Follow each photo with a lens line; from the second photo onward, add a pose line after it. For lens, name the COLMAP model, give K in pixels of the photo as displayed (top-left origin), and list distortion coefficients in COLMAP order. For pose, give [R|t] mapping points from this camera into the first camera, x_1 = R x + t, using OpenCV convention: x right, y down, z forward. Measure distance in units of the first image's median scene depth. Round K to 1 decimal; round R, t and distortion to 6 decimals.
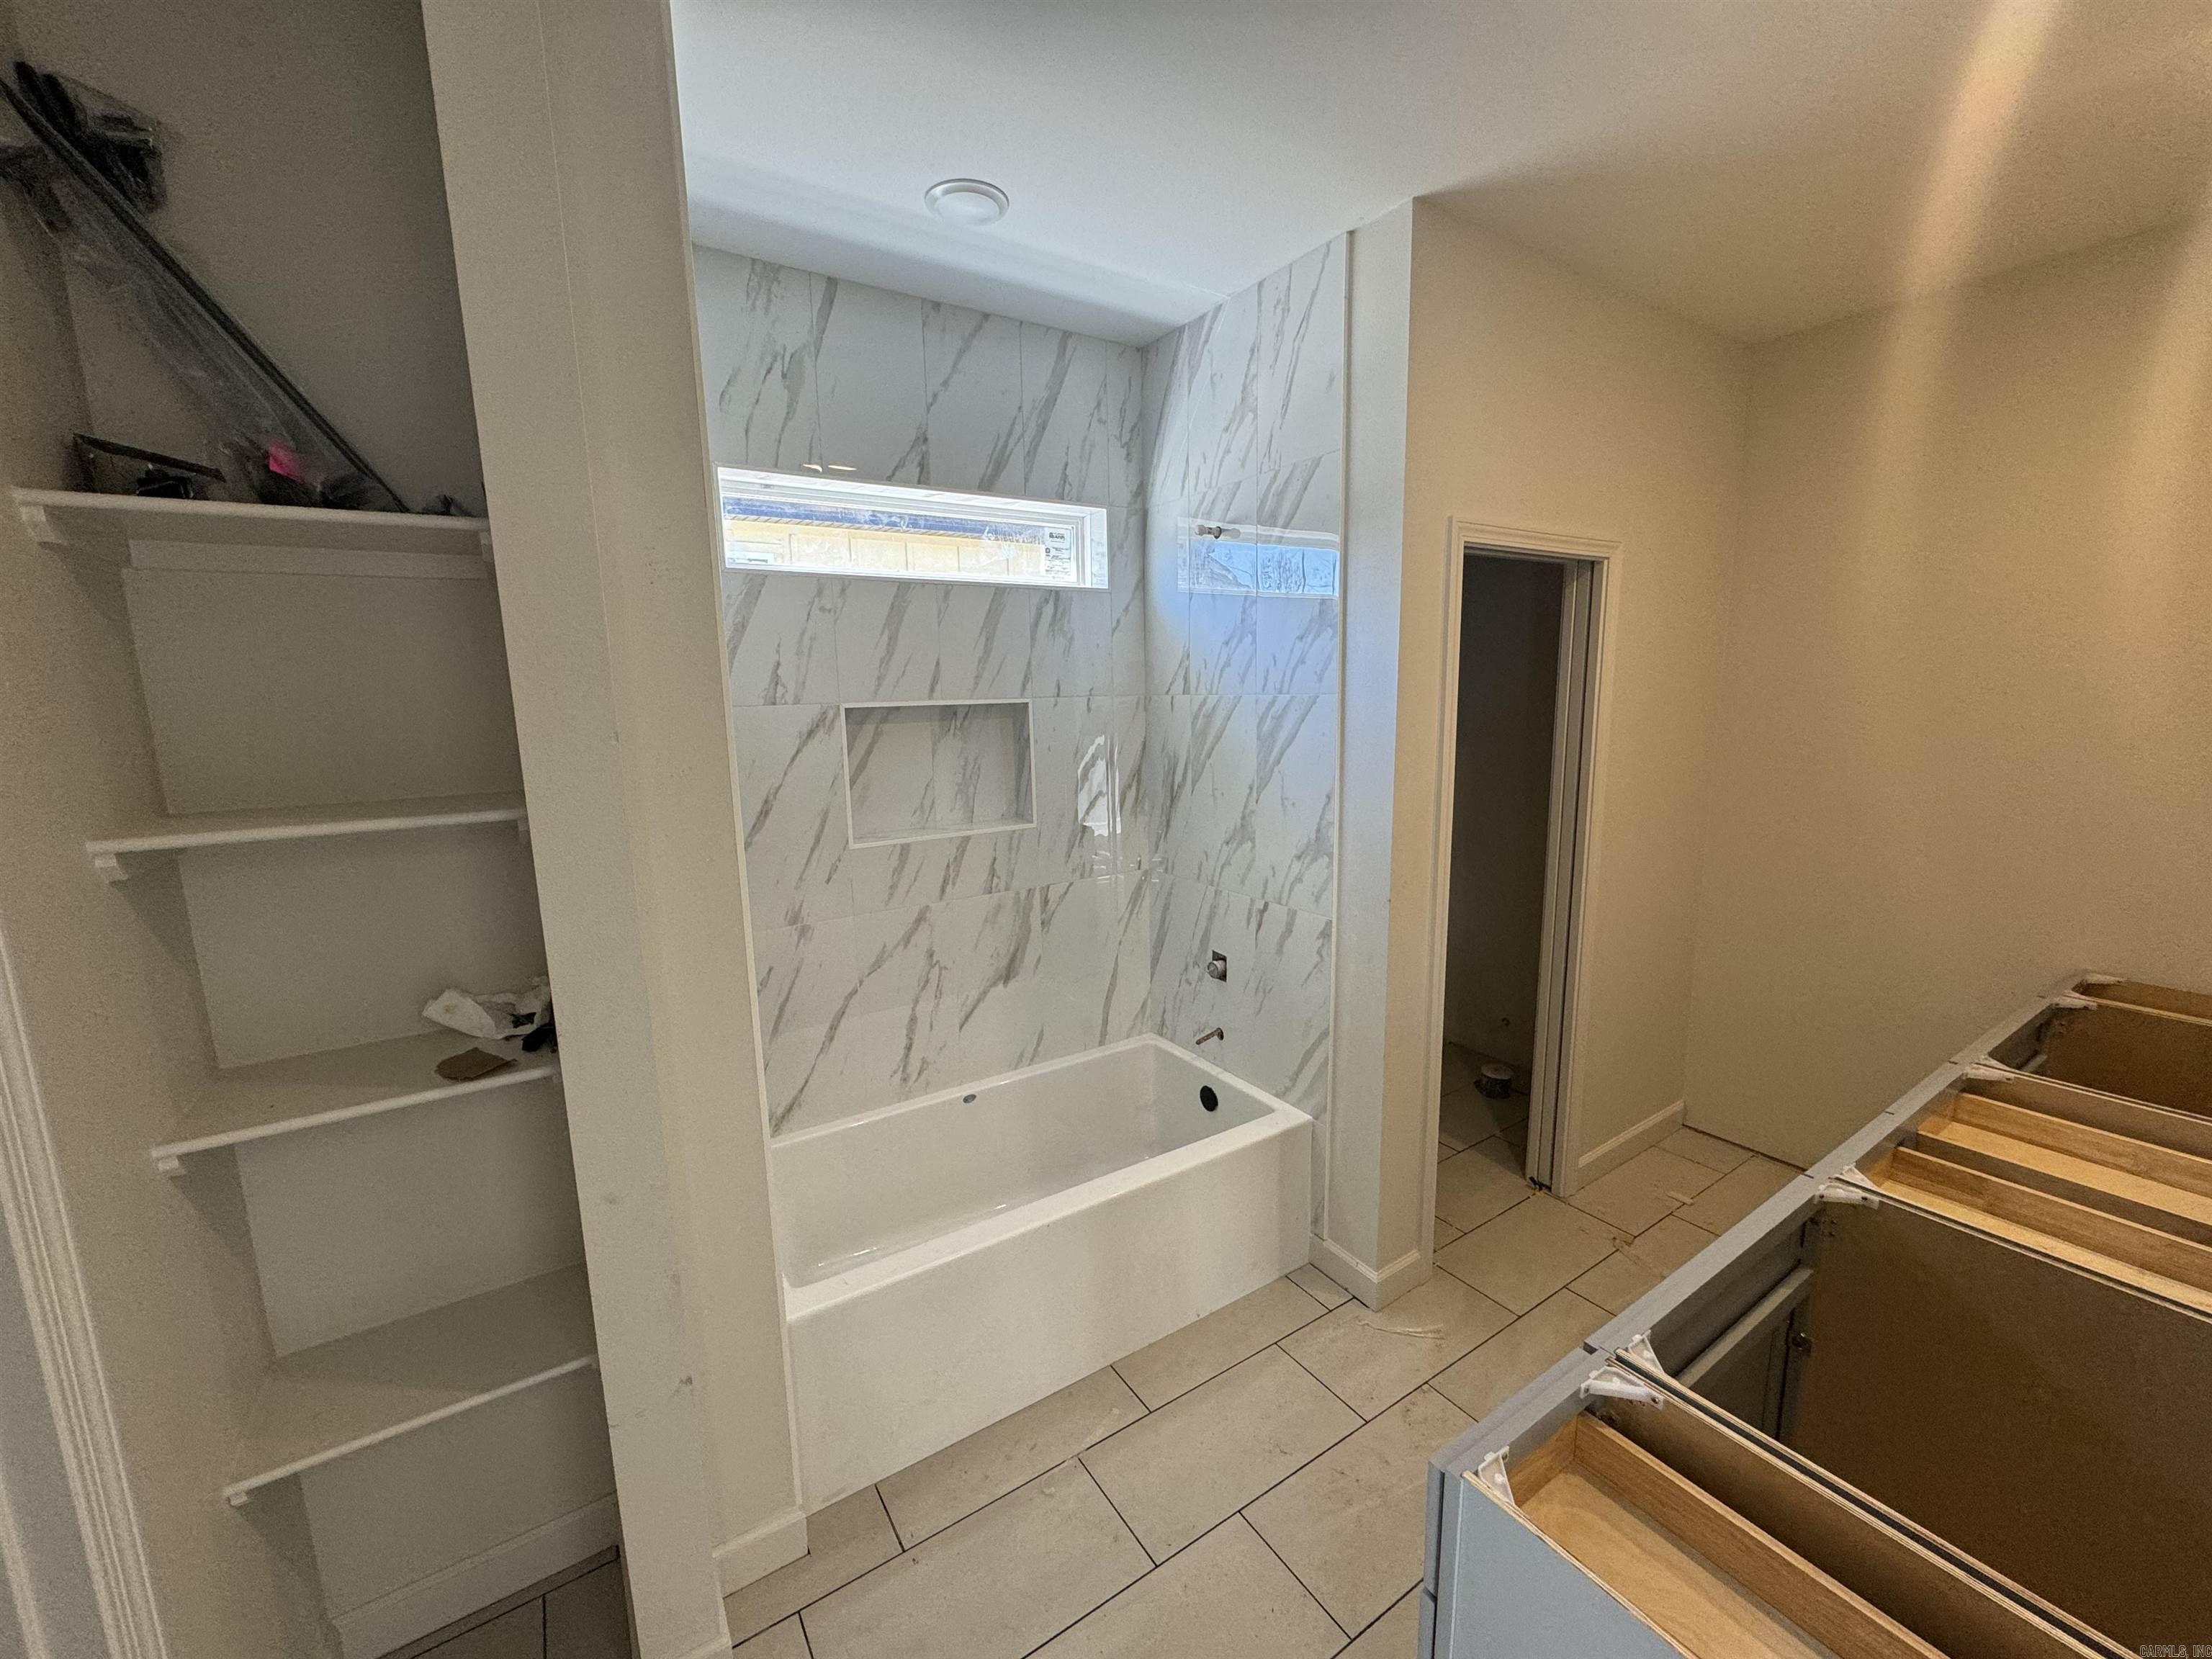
lens RADIAL K [[876.8, 0, 1106.3], [0, 876.8, 830.0], [0, 0, 1]] dist [-0.003096, 0.000329]
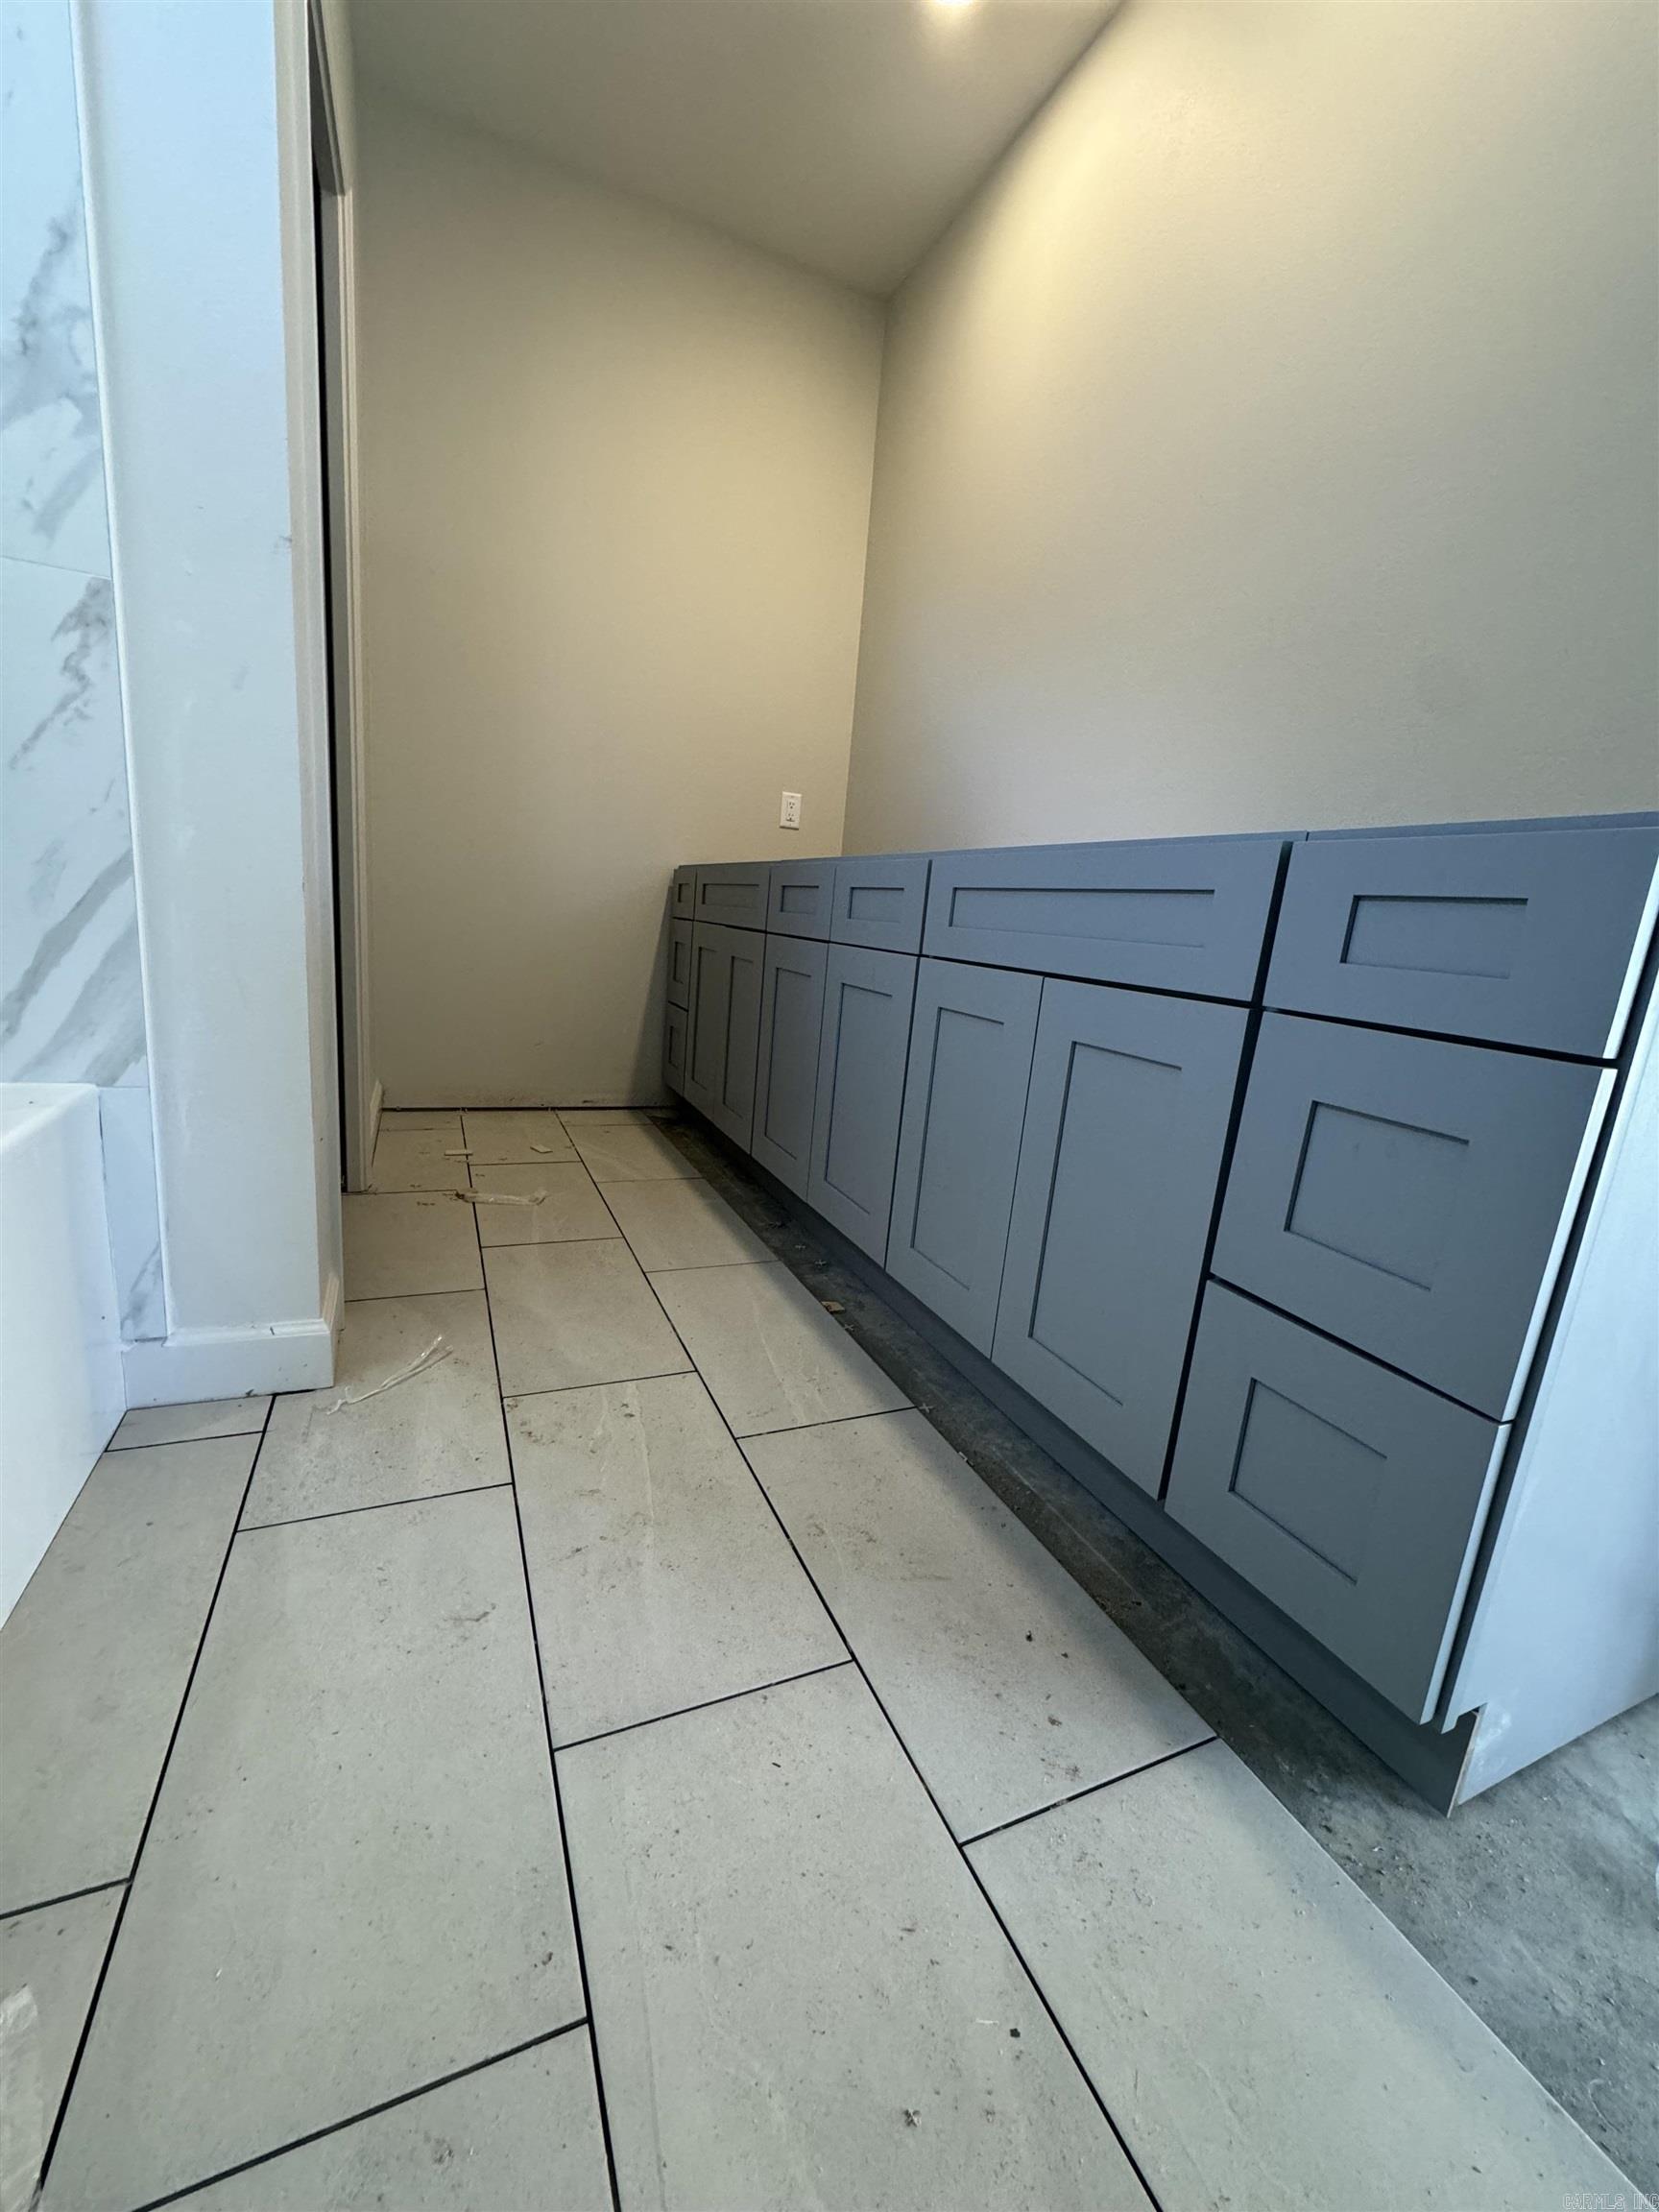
lens RADIAL K [[876.8, 0, 827.2], [0, 876.8, 1110.4], [0, 0, 1]] dist [-0.003096, 0.000329]
pose [[0.178495, -0.173330, 0.968554, -0.137463], [0.070491, 0.984085, 0.163119, 0.309833], [-0.981413, 0.039158, 0.187873, 0.579778]]
